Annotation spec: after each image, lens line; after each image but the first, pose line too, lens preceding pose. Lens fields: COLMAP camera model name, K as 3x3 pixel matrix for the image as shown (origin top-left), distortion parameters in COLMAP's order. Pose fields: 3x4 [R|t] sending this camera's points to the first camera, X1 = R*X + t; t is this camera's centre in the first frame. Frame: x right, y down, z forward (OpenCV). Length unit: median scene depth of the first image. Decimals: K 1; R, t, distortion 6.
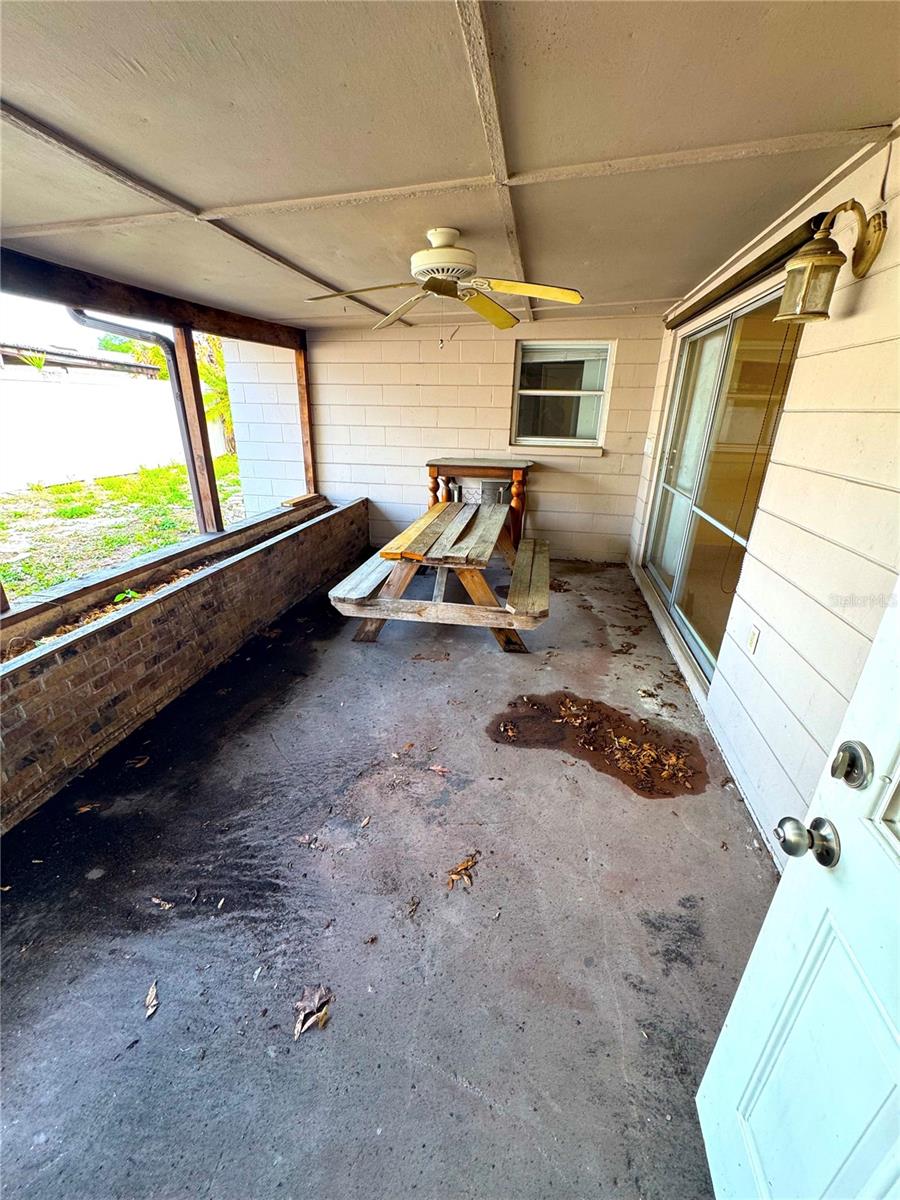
lens RADIAL K [[480.6, 0, 450.0], [0, 480.6, 600.0], [0, 0, 1]] dist [-0.000559, 0.000195]
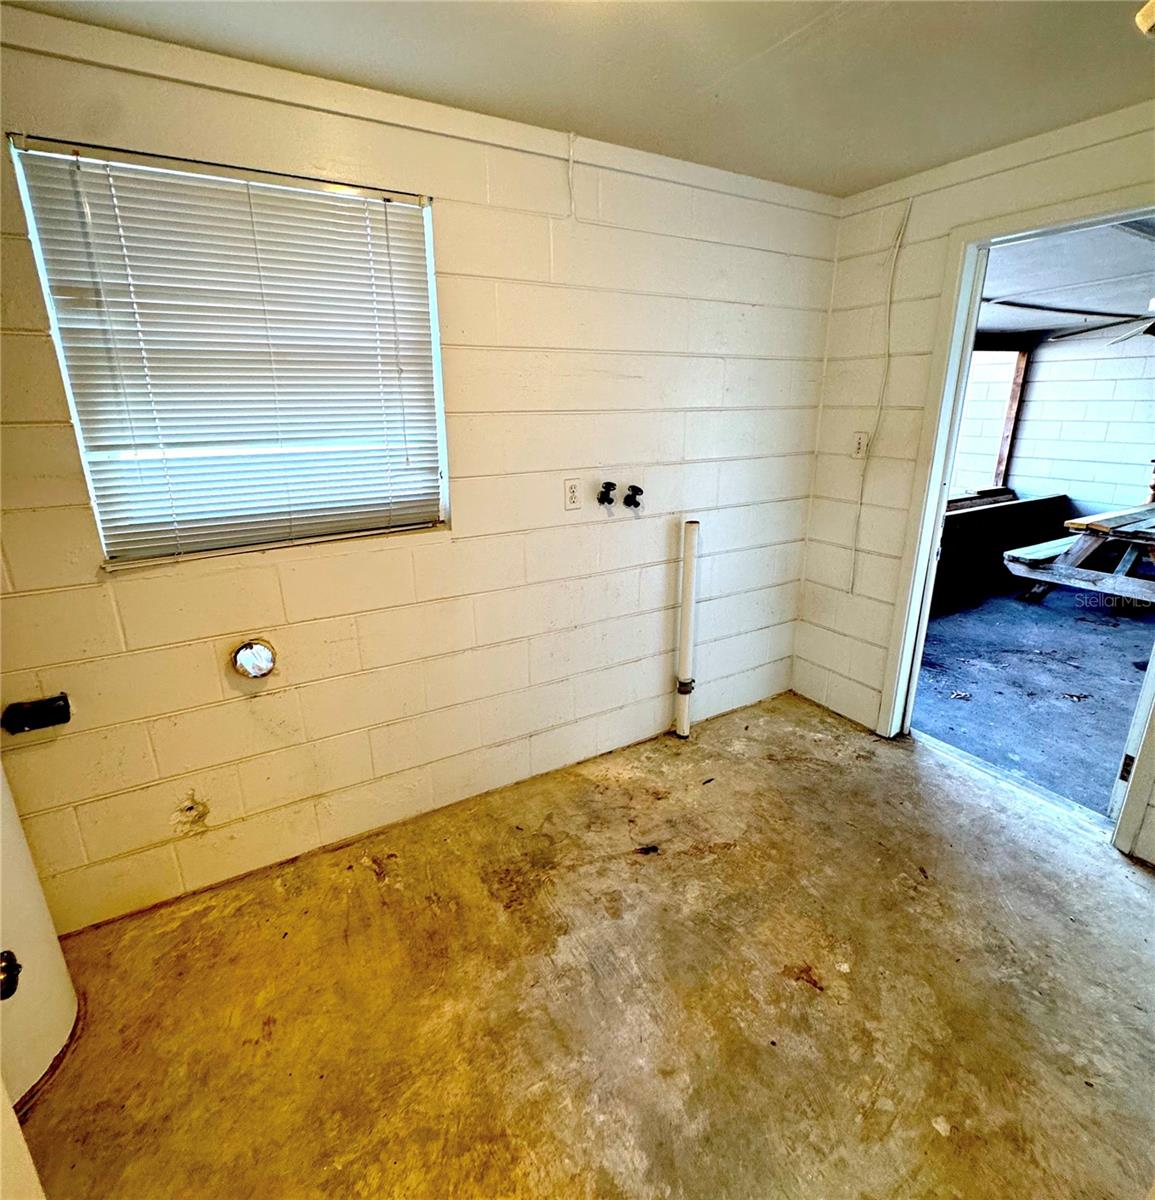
lens RADIAL K [[627.2, 0, 577.5], [0, 627.2, 600.0], [0, 0, 1]] dist [-0.001340, -0.002389]
pose [[0.669859, 0.190794, -0.717556, 0.179110], [-0.250627, 0.967802, 0.023365, 0.328100], [0.698910, 0.164187, 0.696109, -0.812691]]
